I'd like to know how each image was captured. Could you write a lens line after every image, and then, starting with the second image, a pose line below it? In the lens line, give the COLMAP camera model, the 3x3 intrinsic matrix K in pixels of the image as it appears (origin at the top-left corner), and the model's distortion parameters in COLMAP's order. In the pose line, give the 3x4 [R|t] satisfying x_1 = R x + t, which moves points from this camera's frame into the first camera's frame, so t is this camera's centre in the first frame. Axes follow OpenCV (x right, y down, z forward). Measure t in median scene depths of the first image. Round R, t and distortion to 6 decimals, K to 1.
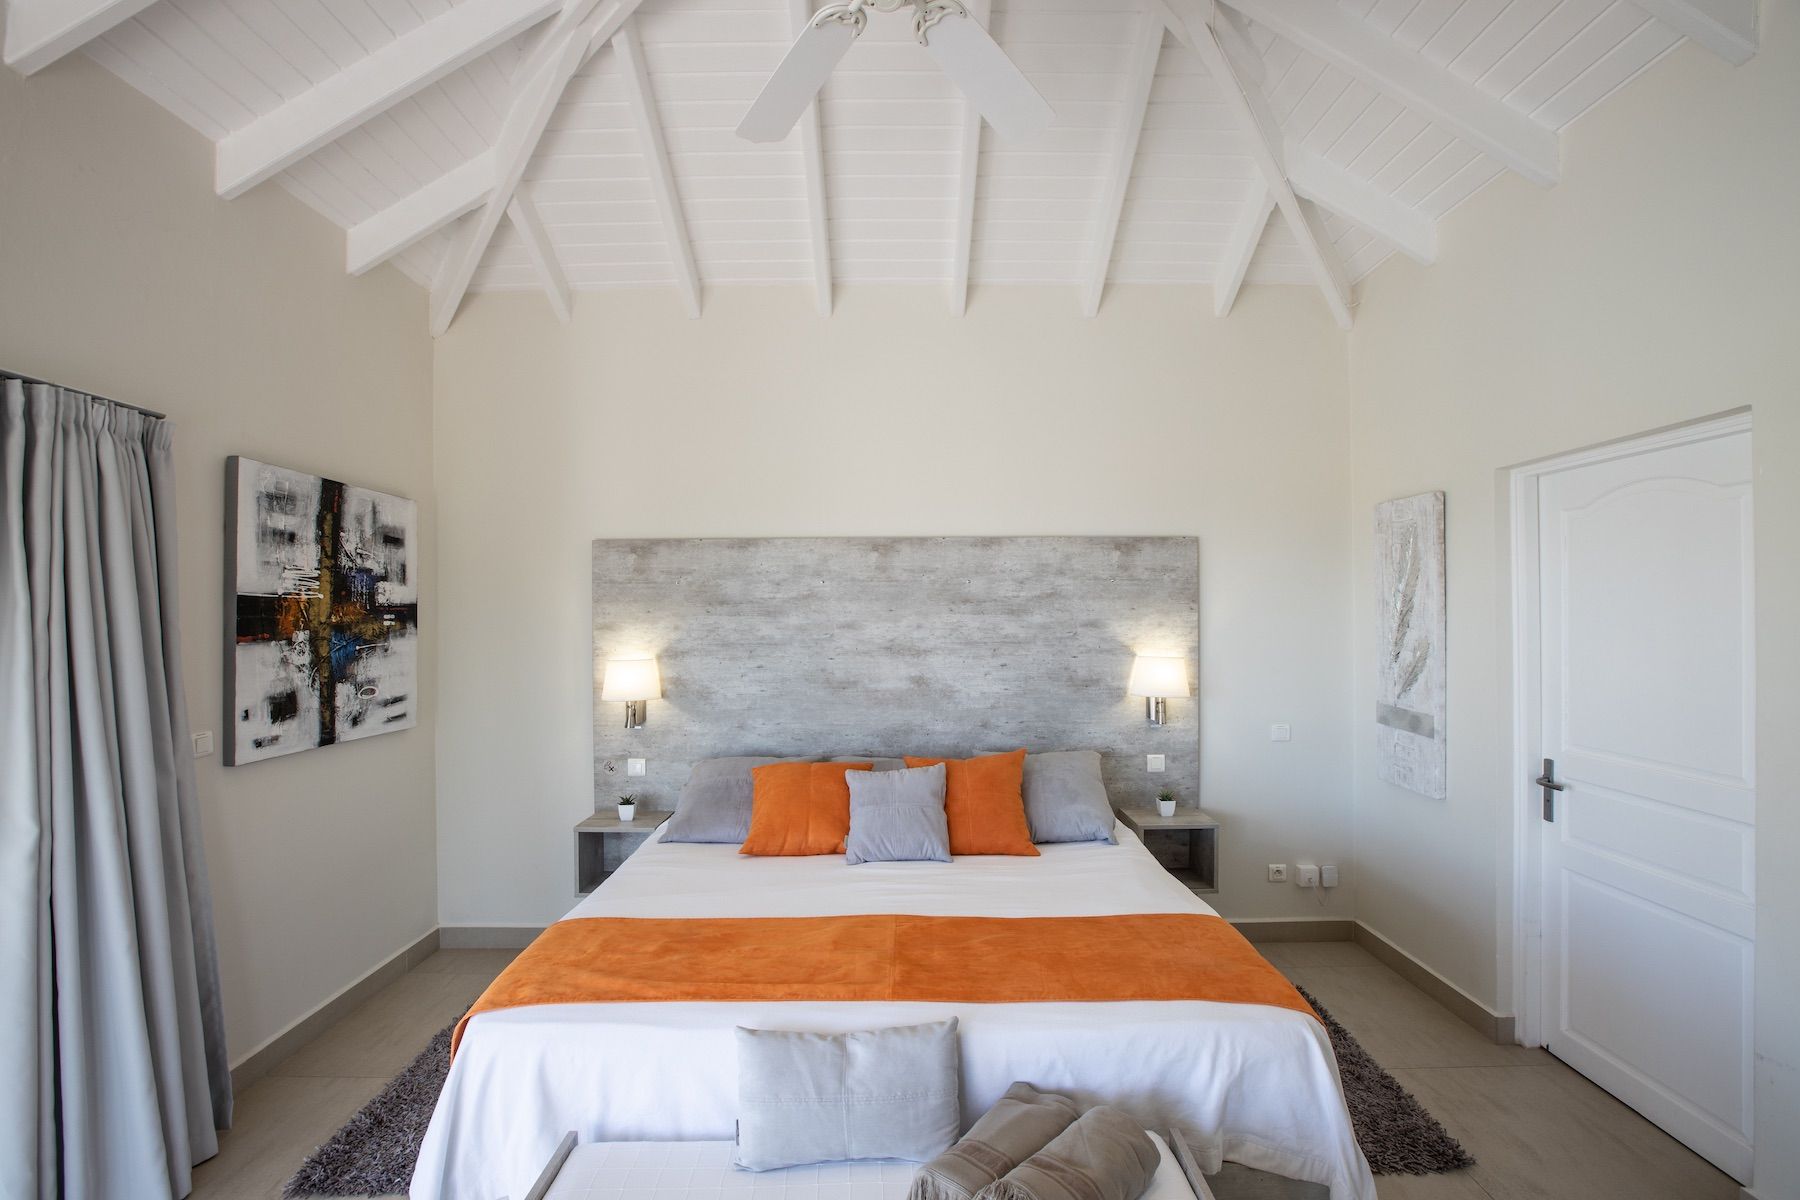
lens RADIAL K [[829.8, 0, 900.0], [0, 829.8, 600.0], [0, 0, 1]] dist [-0.075447, 0.041262]
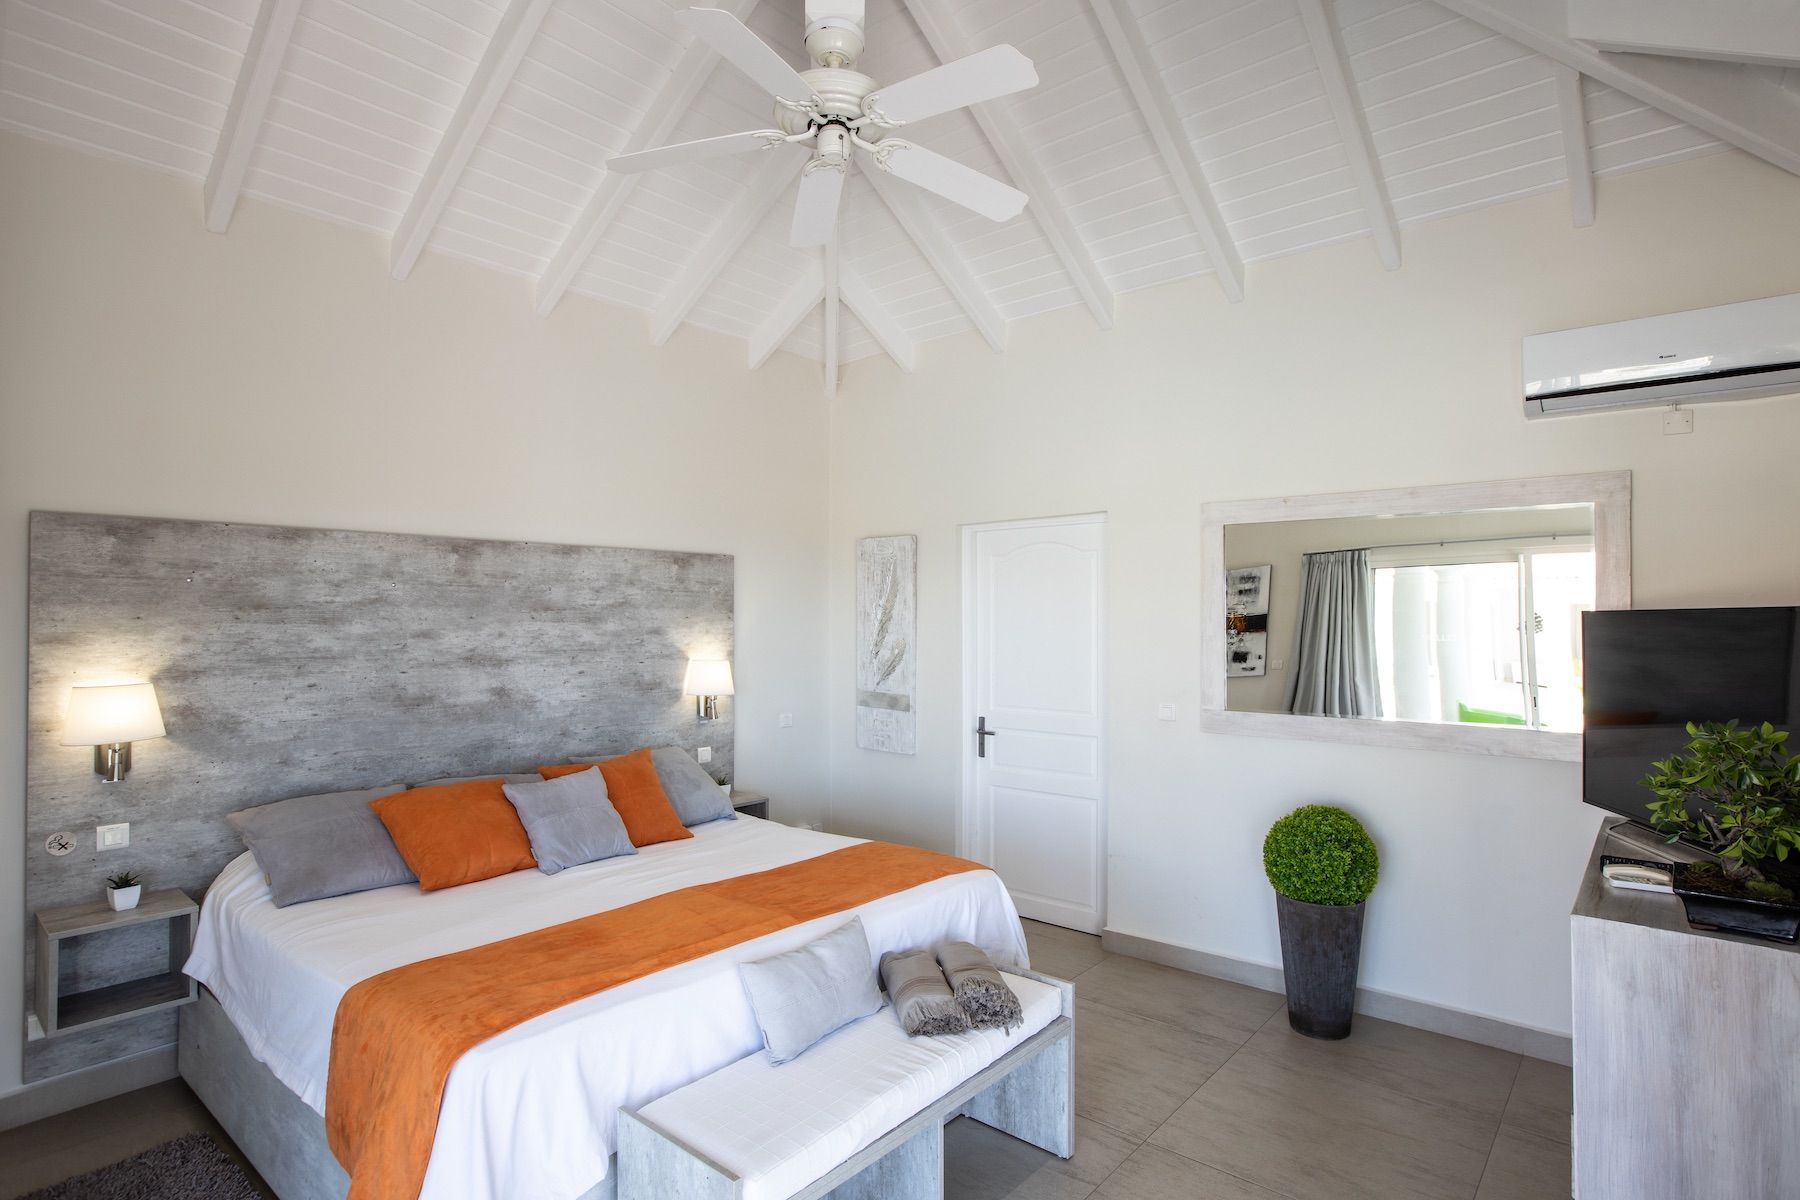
lens RADIAL K [[927.1, 0, 900.0], [0, 927.1, 600.0], [0, 0, 1]] dist [-0.081187, 0.057841]
pose [[0.650393, 0.019435, 0.759349, -0.474215], [-0.011386, 0.999810, -0.015838, 0.003496], [-0.759512, 0.001655, 0.650491, -0.024377]]
